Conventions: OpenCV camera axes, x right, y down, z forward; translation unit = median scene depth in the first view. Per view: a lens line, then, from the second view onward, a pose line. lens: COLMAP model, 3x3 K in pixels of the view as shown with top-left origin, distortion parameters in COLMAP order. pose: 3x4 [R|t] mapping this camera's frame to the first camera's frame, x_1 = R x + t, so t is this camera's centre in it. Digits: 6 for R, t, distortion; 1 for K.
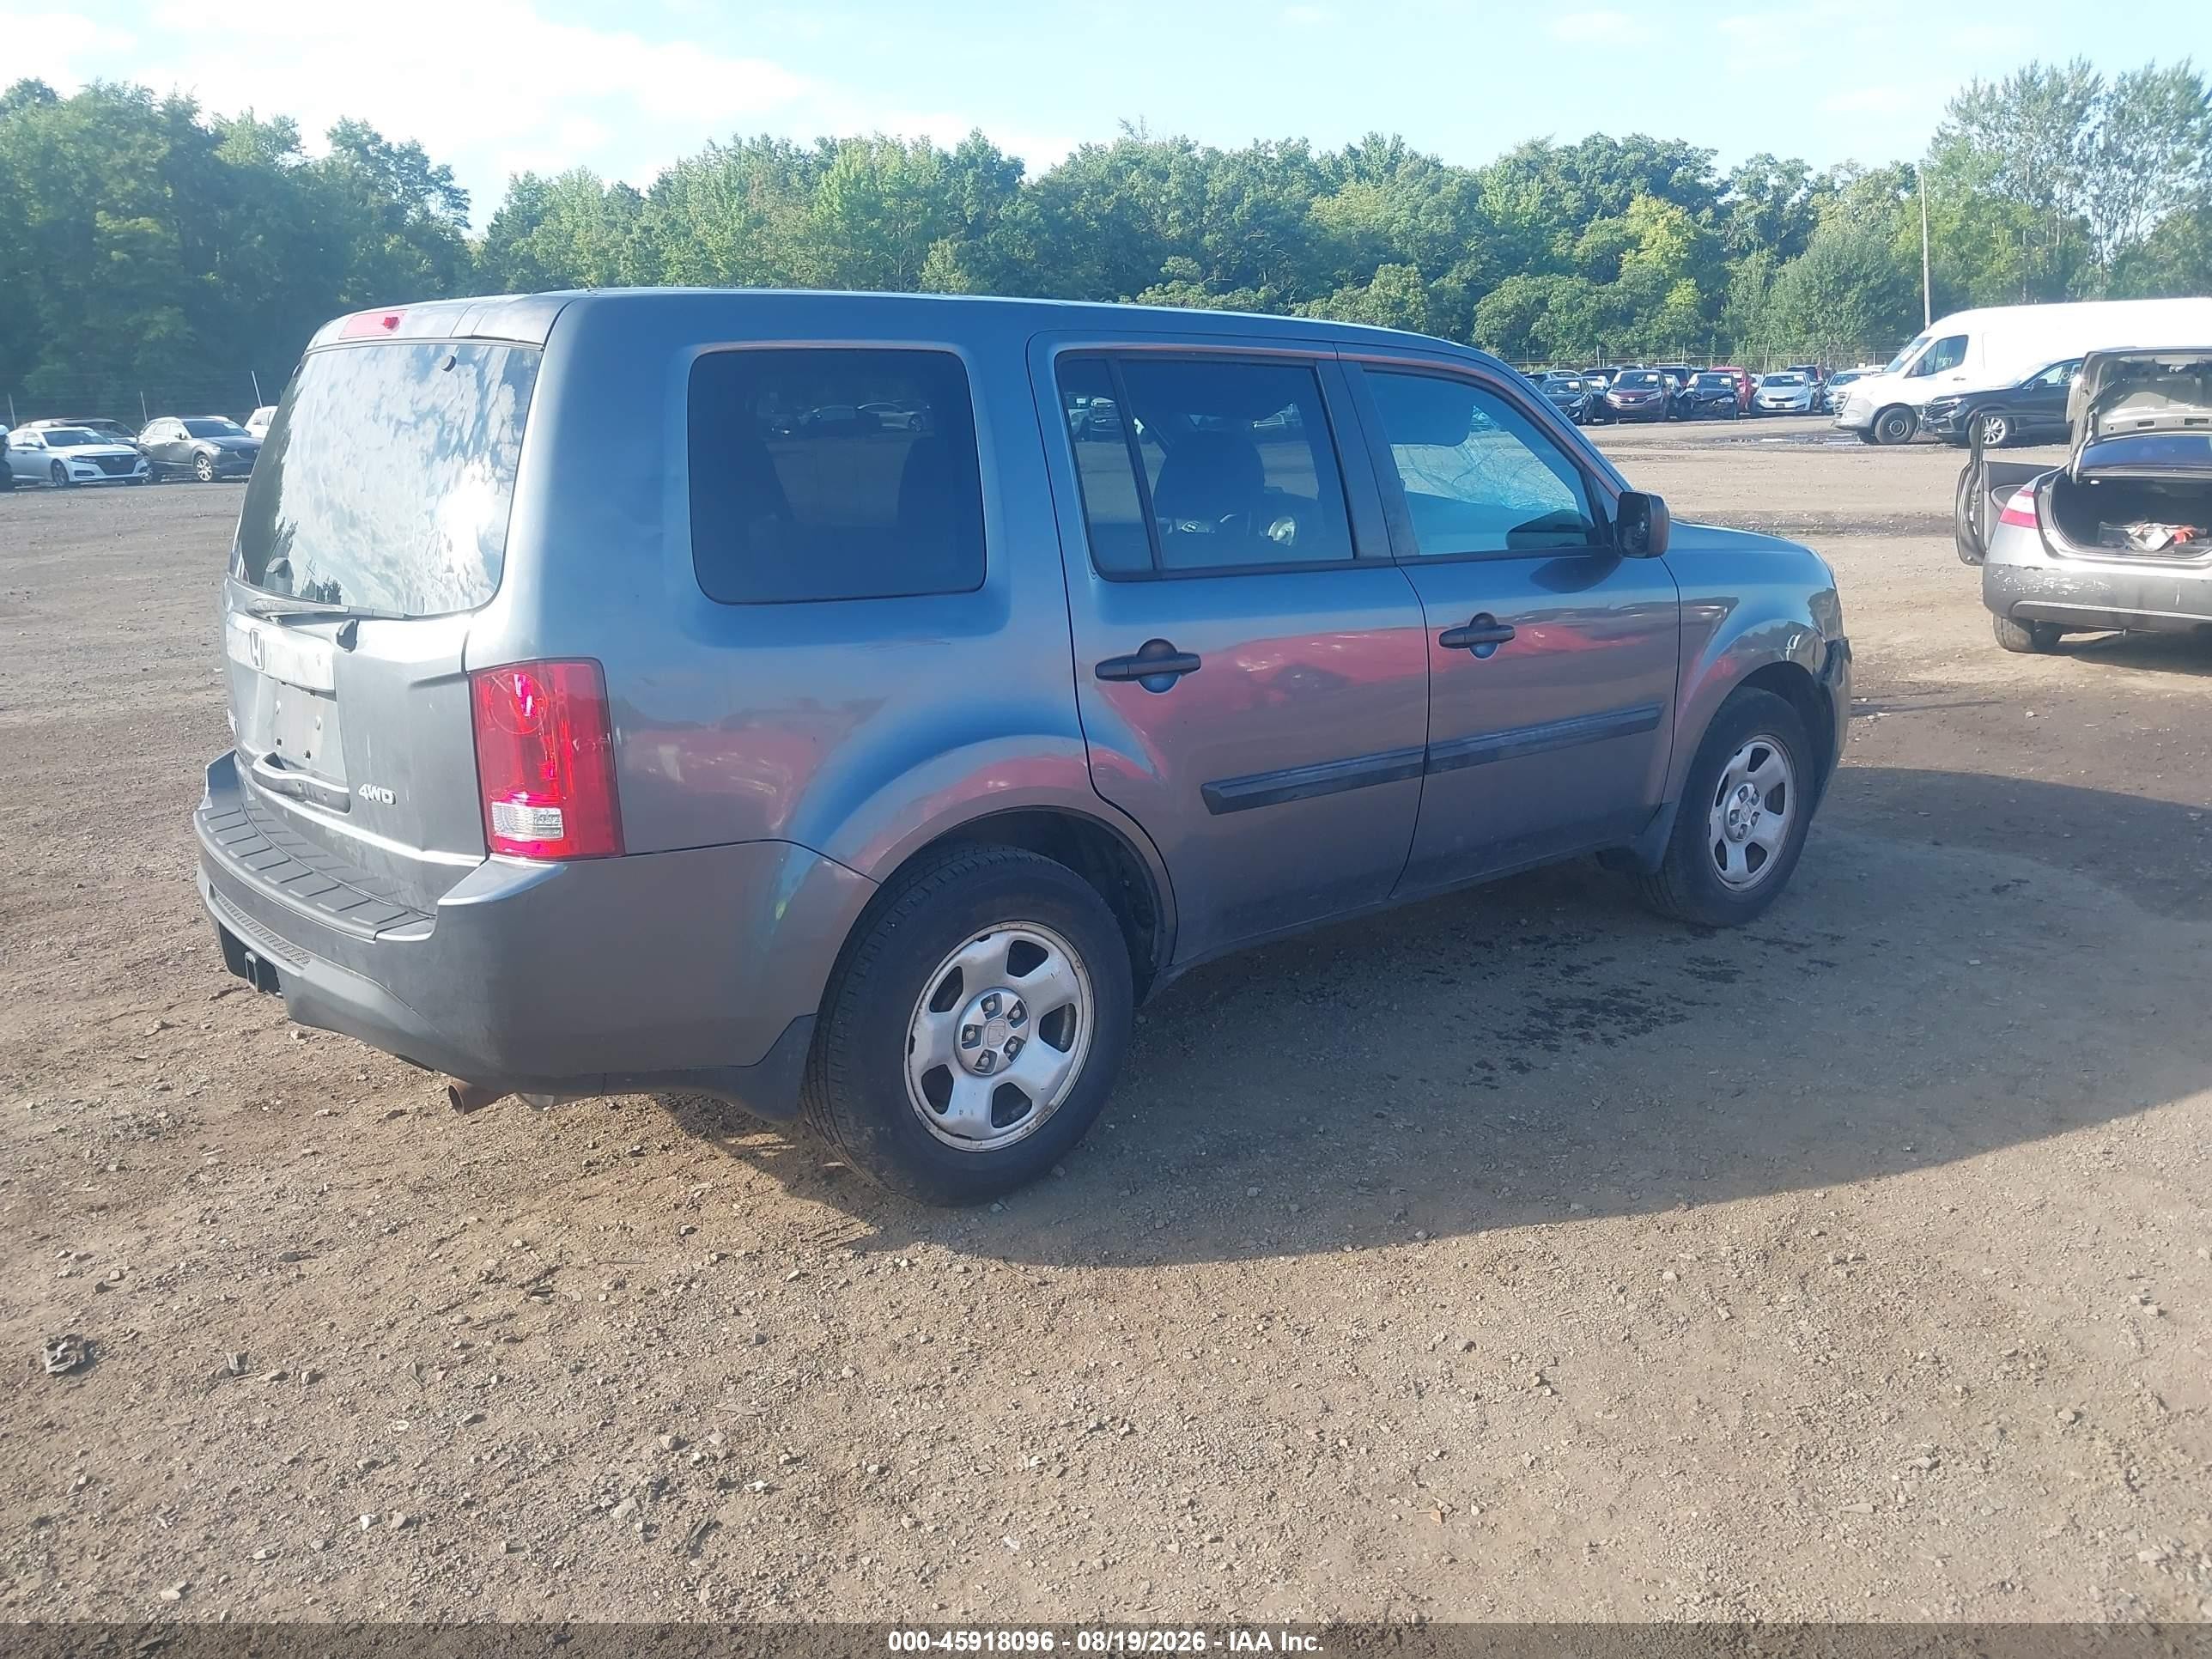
lens RADIAL K [[1739.2, 0, 1122.7], [0, 1739.2, 813.6], [0, 0, 1]] dist [0.009589, -0.014165]
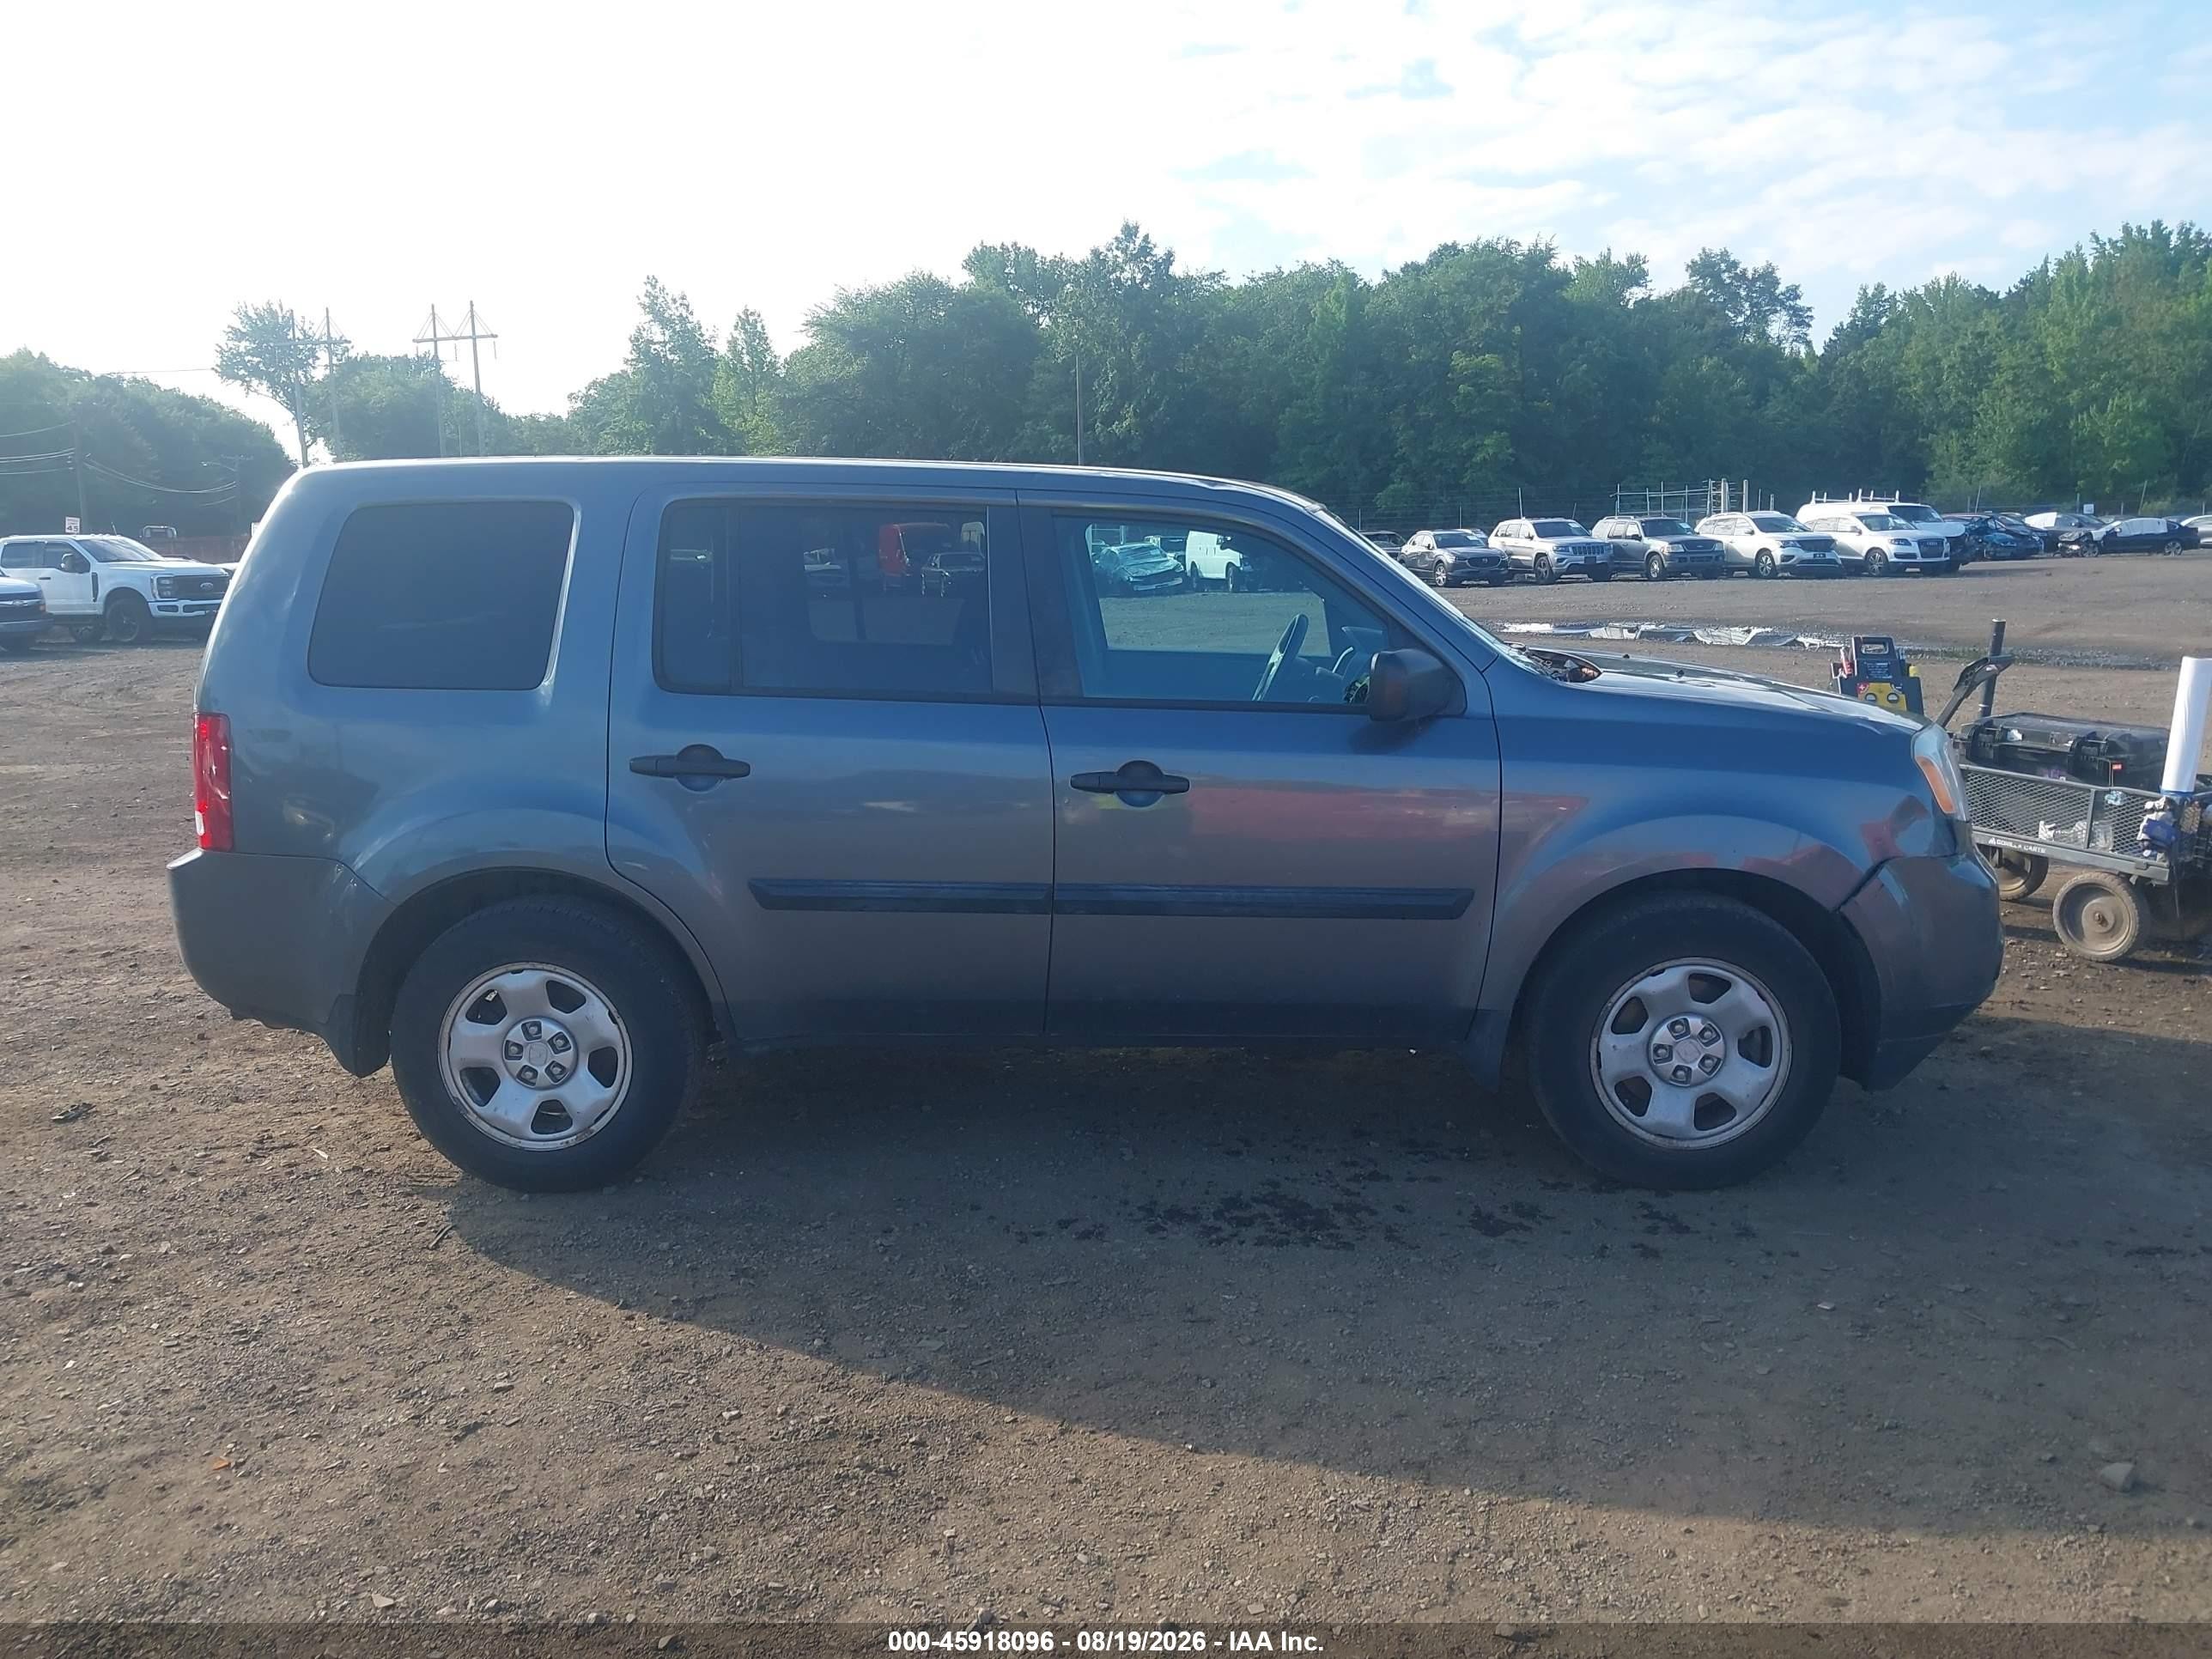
lens RADIAL K [[1739.2, 0, 1102.9], [0, 1739.2, 813.6], [0, 0, 1]] dist [0.009589, -0.014165]
pose [[0.748331, 0.114413, -0.653384, 0.093028], [-0.154775, 0.987941, -0.004269, -0.008831], [0.645016, 0.104322, 0.757014, 0.030167]]
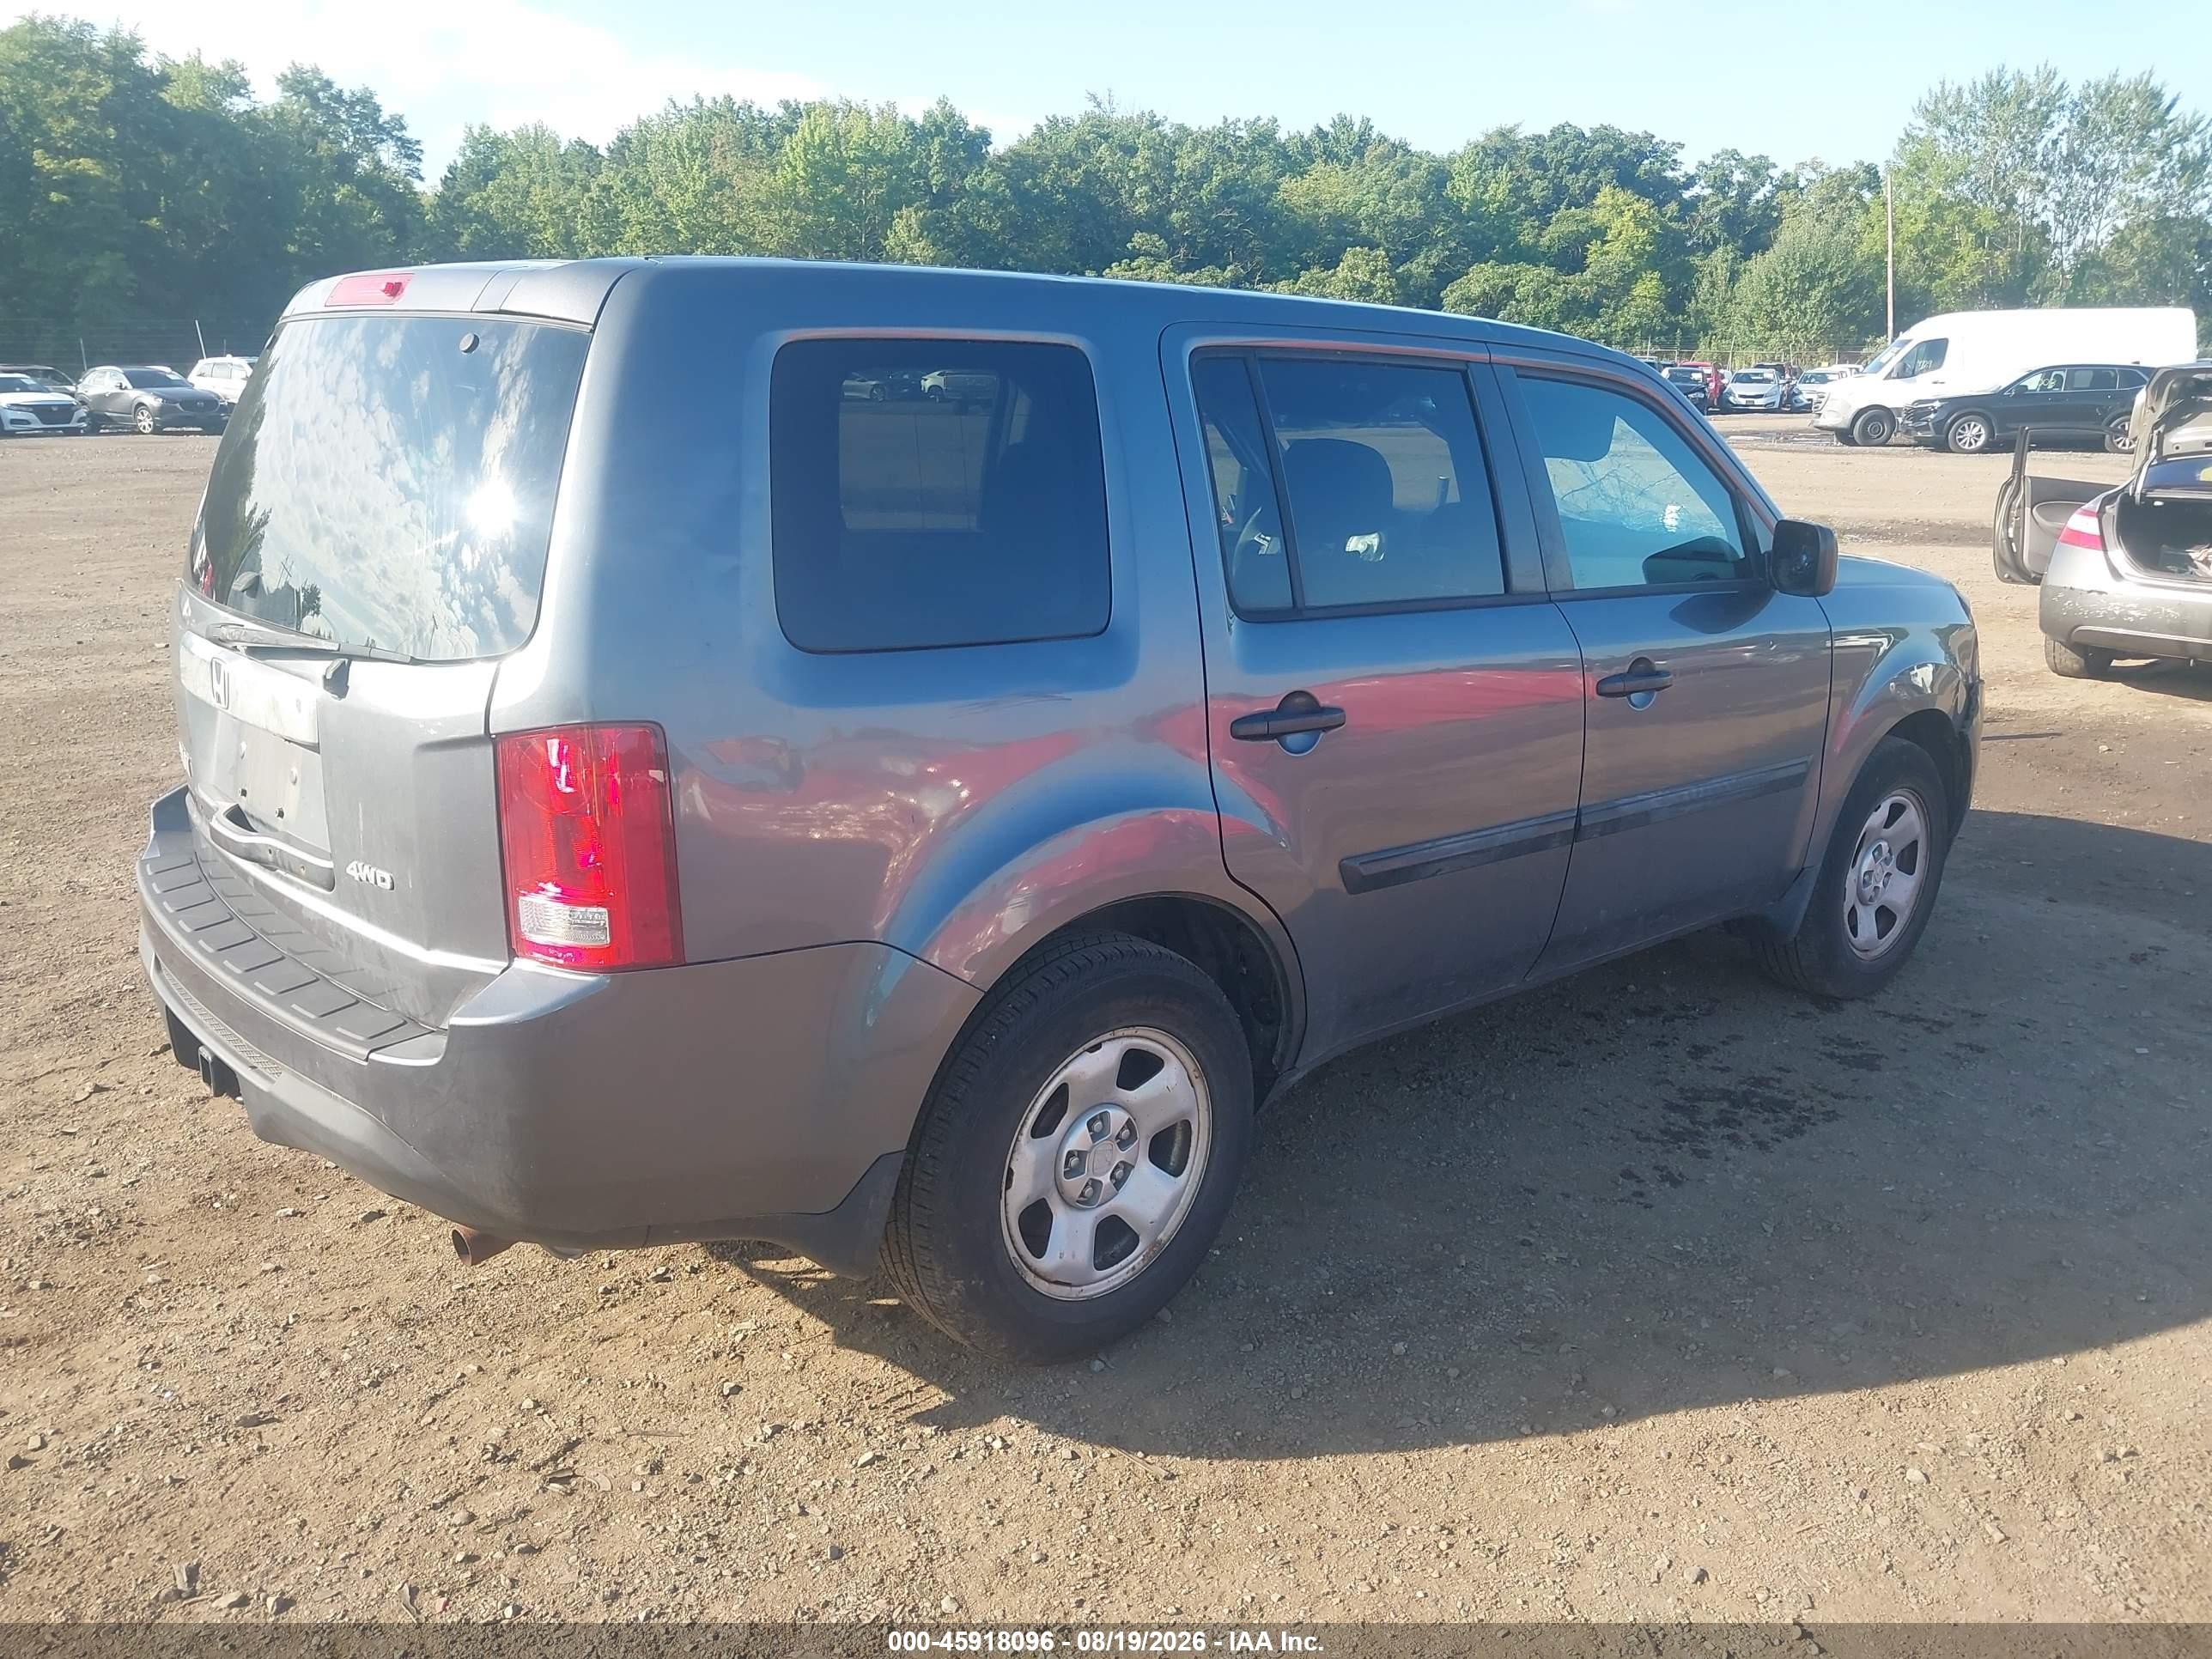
lens RADIAL K [[1739.2, 0, 1127.0], [0, 1739.2, 821.5], [0, 0, 1]] dist [0.009589, -0.014165]
pose [[0.999285, 0.022019, 0.030744, -0.008502], [-0.022532, 0.999610, 0.016471, -0.004763], [-0.030369, -0.017152, 0.999392, 0.015074]]
